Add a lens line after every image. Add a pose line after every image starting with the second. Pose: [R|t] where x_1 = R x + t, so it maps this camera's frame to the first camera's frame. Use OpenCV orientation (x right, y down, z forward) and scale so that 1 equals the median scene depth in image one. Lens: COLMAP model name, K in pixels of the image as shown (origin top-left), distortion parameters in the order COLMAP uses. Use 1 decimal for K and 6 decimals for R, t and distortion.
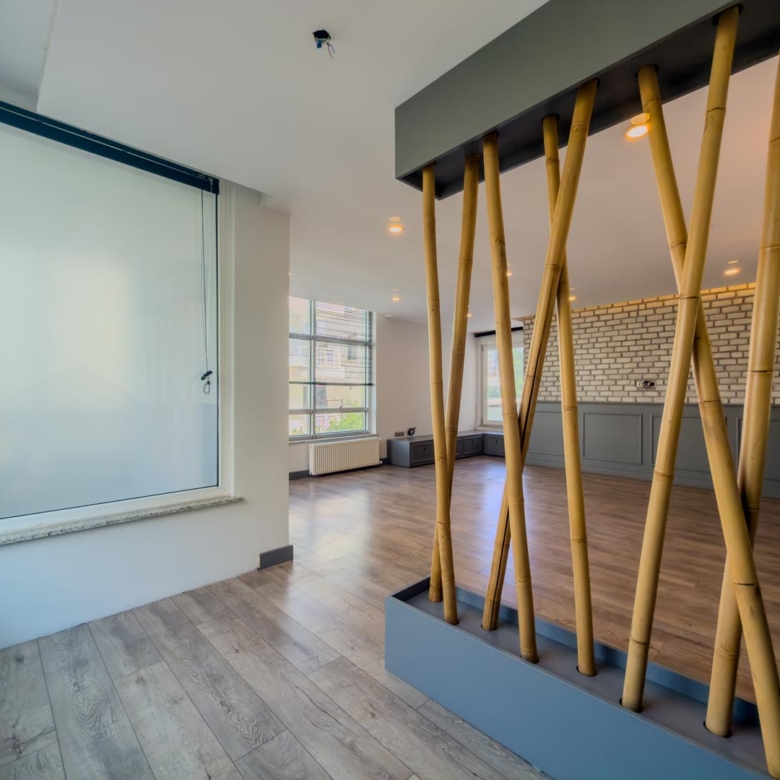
lens RADIAL K [[416.2, 0, 388.9], [0, 416.2, 387.6], [0, 0, 1]] dist [-0.001384, -0.000007]
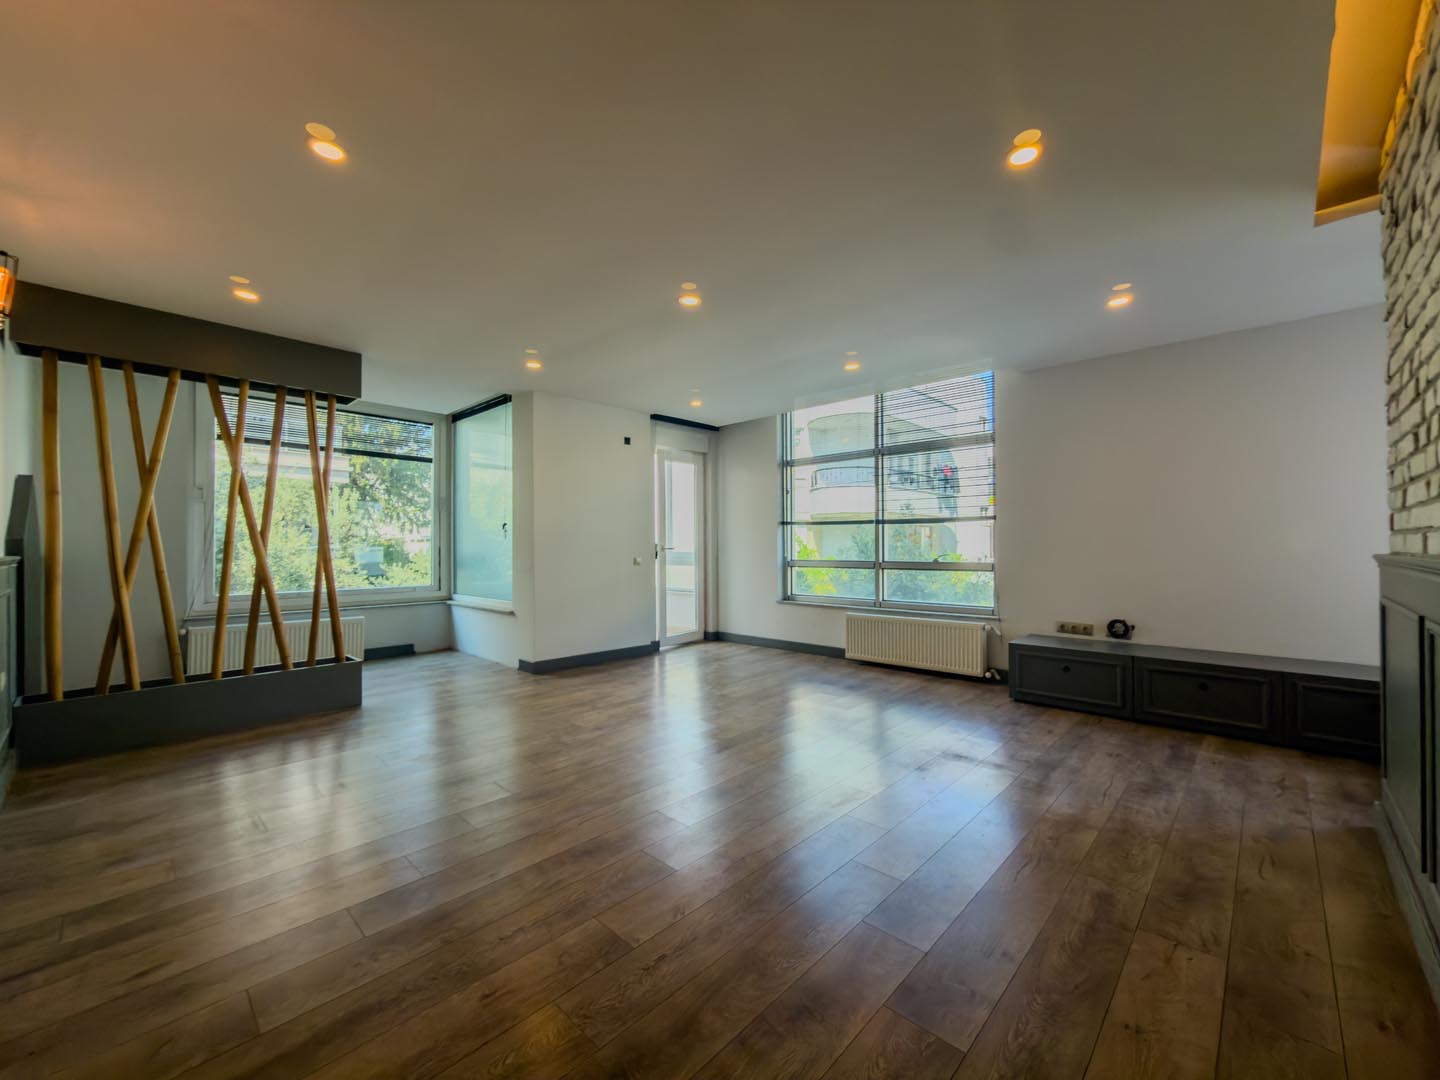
lens RADIAL K [[575.0, 0, 717.9], [0, 575.0, 547.0], [0, 0, 1]] dist [-0.001070, -0.000169]
pose [[0.044138, -0.001001, -0.999025, 0.667699], [0.016827, 0.999858, -0.000259, 0.023418], [0.998884, -0.016800, 0.044149, 0.671403]]
